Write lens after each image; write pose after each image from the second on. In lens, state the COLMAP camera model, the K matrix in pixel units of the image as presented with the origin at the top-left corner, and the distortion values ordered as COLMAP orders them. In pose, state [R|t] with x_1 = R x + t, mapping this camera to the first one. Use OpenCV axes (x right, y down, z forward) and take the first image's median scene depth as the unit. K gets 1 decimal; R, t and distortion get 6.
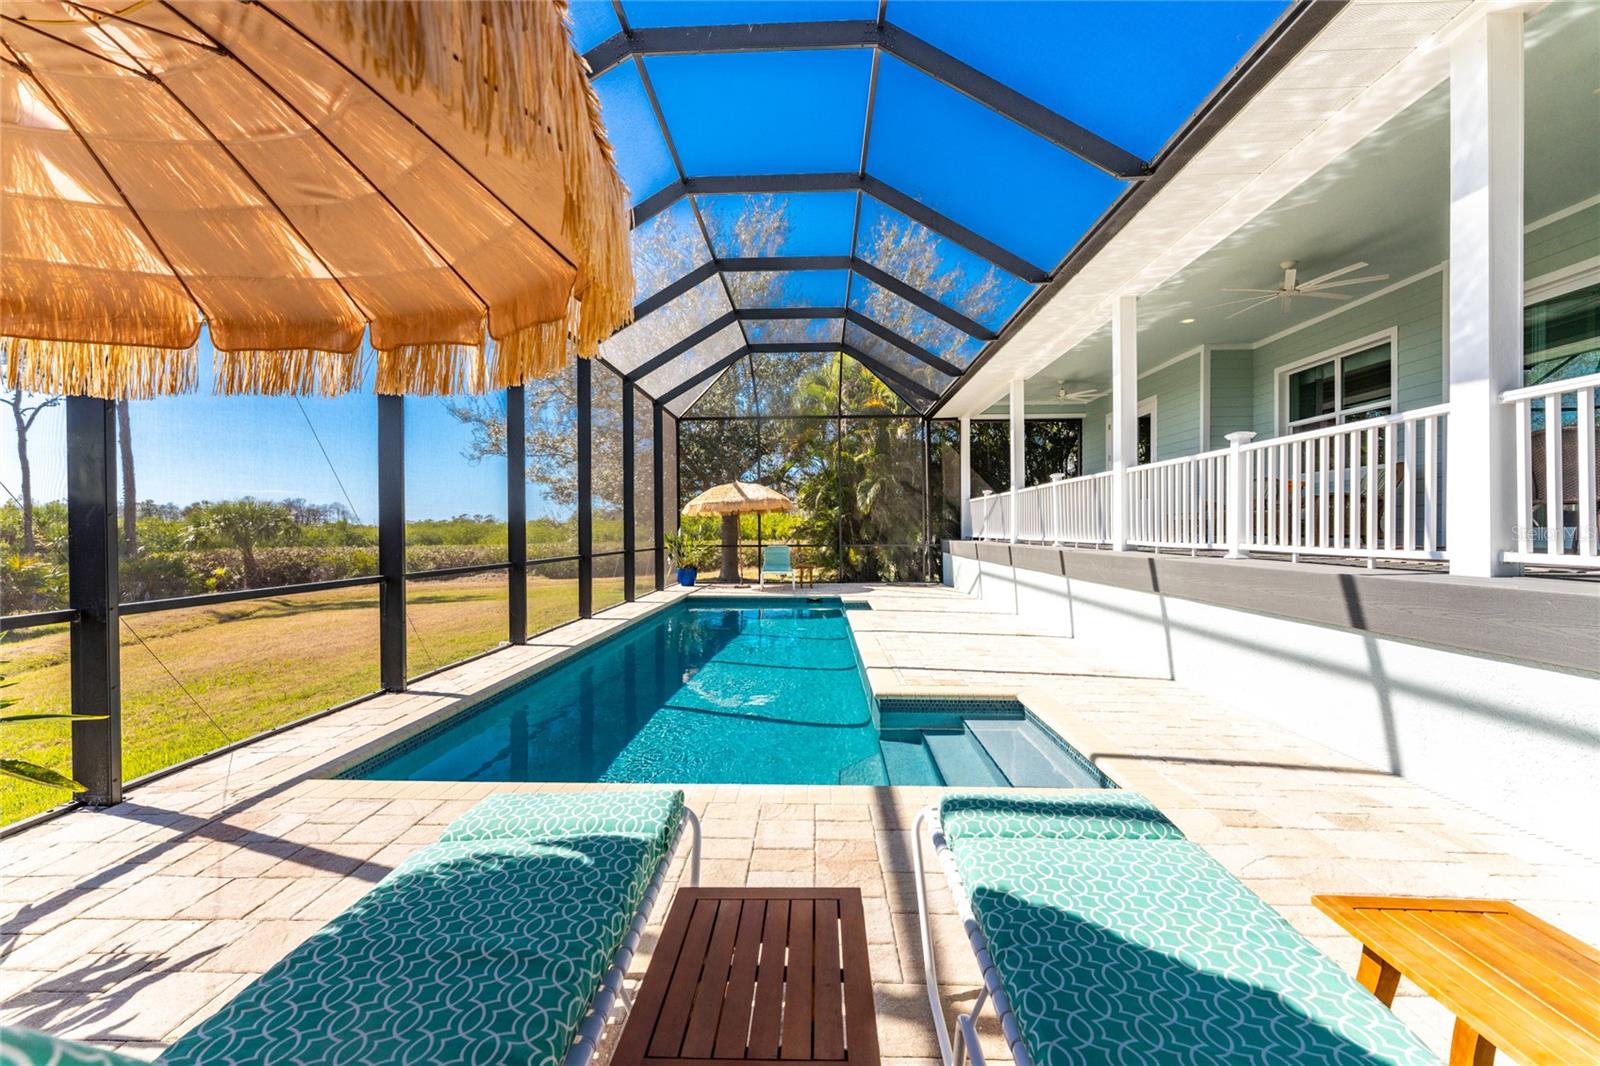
lens RADIAL K [[642.7, 0, 802.4], [0, 642.7, 534.2], [0, 0, 1]] dist [-0.001328, 0.000439]
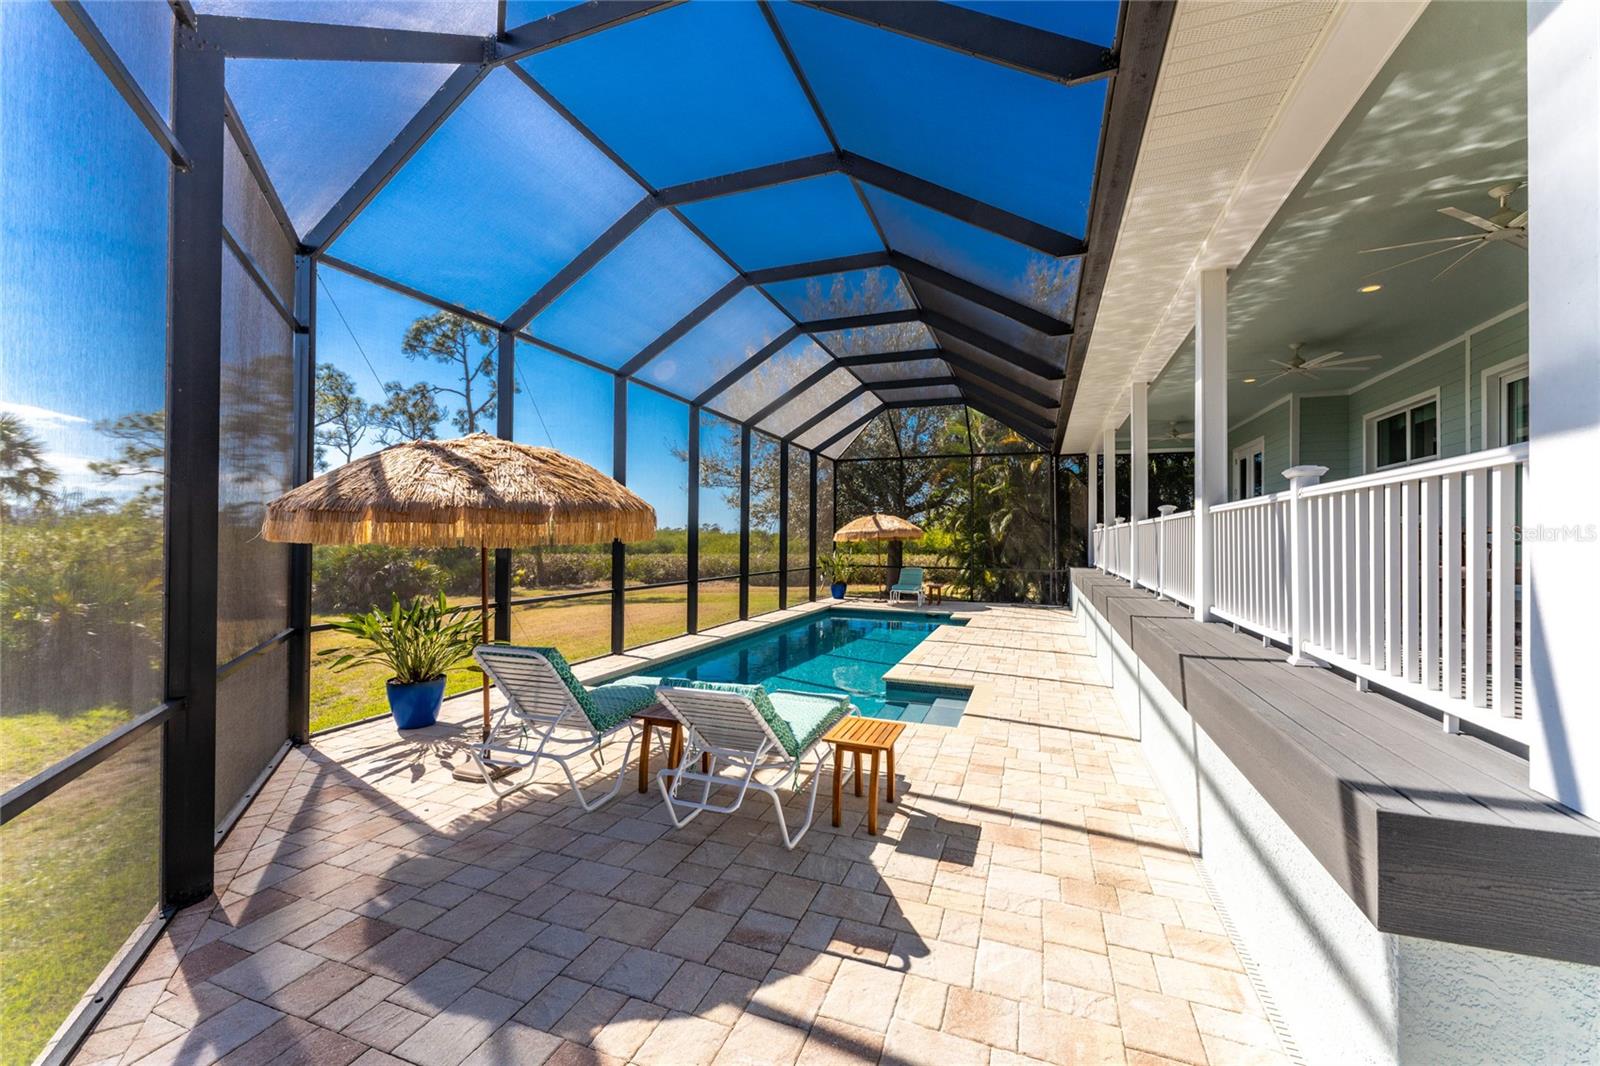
lens RADIAL K [[642.7, 0, 802.3], [0, 642.7, 530.1], [0, 0, 1]] dist [-0.001328, 0.000439]
pose [[0.949374, 0.010527, -0.313973, 0.148907], [-0.017411, 0.999665, -0.019129, -0.026784], [0.313667, 0.023627, 0.949239, -0.196938]]
